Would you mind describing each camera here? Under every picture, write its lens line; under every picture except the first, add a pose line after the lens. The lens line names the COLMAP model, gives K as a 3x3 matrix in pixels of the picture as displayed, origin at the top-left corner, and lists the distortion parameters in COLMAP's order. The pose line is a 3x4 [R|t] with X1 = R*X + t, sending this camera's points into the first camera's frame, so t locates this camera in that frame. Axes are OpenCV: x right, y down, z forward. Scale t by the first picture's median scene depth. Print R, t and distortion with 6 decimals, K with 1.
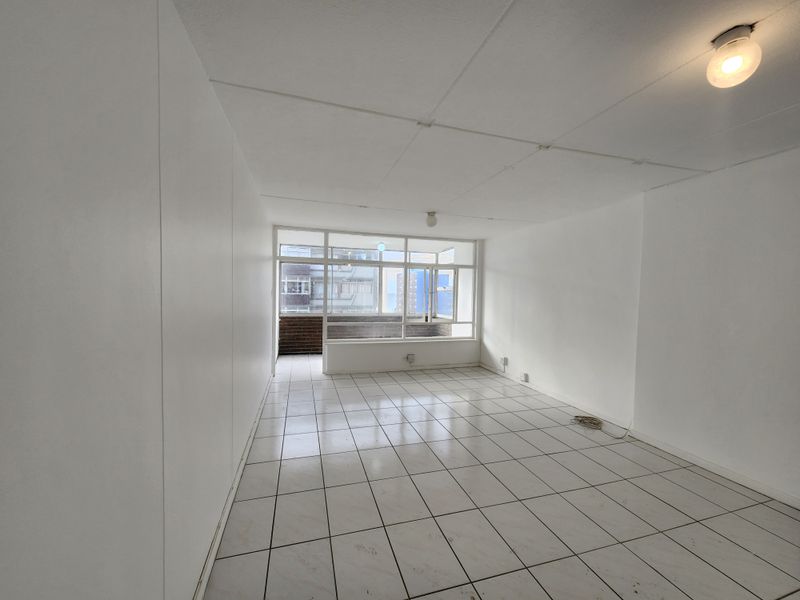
lens RADIAL K [[326.8, 0, 397.7], [0, 326.8, 301.1], [0, 0, 1]] dist [0.007527, -0.001664]
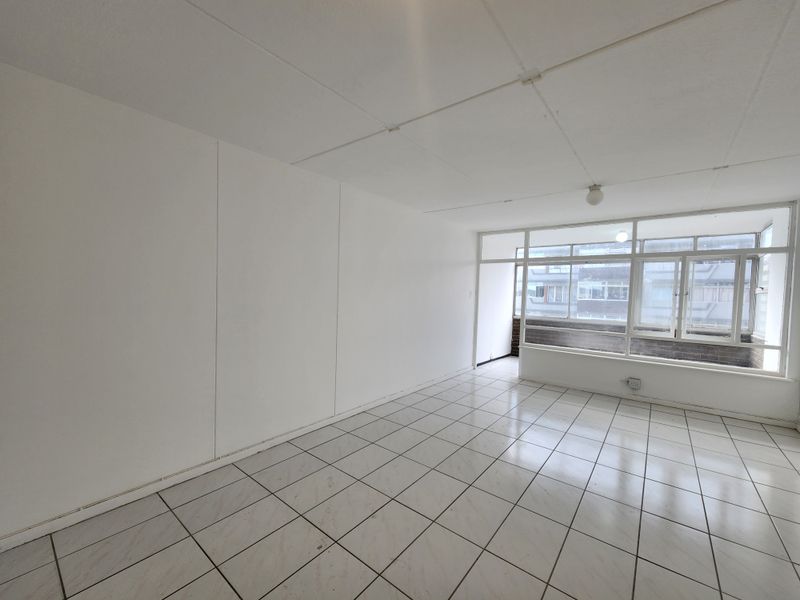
lens RADIAL K [[326.8, 0, 400.0], [0, 326.8, 301.0], [0, 0, 1]] dist [0.007527, -0.001664]
pose [[0.570223, 0.017474, -0.821304, 0.326654], [-0.035469, 0.999365, -0.003364, 0.010292], [0.820724, 0.031049, 0.570480, 0.136571]]
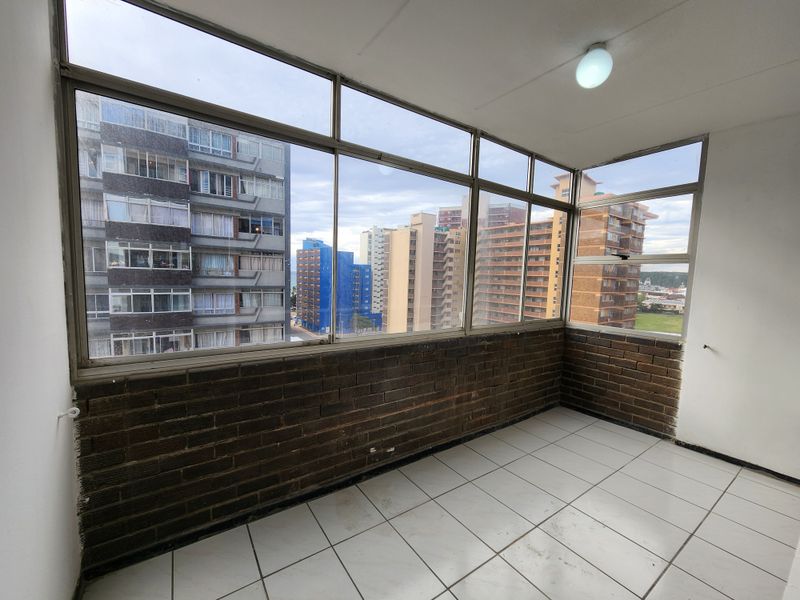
lens RADIAL K [[326.8, 0, 396.7], [0, 326.8, 301.5], [0, 0, 1]] dist [0.007527, -0.001664]
pose [[0.953381, -0.012967, 0.301489, -0.284212], [-0.007045, 0.997848, 0.065197, -0.014044], [-0.301686, -0.064282, 0.951238, 0.892449]]
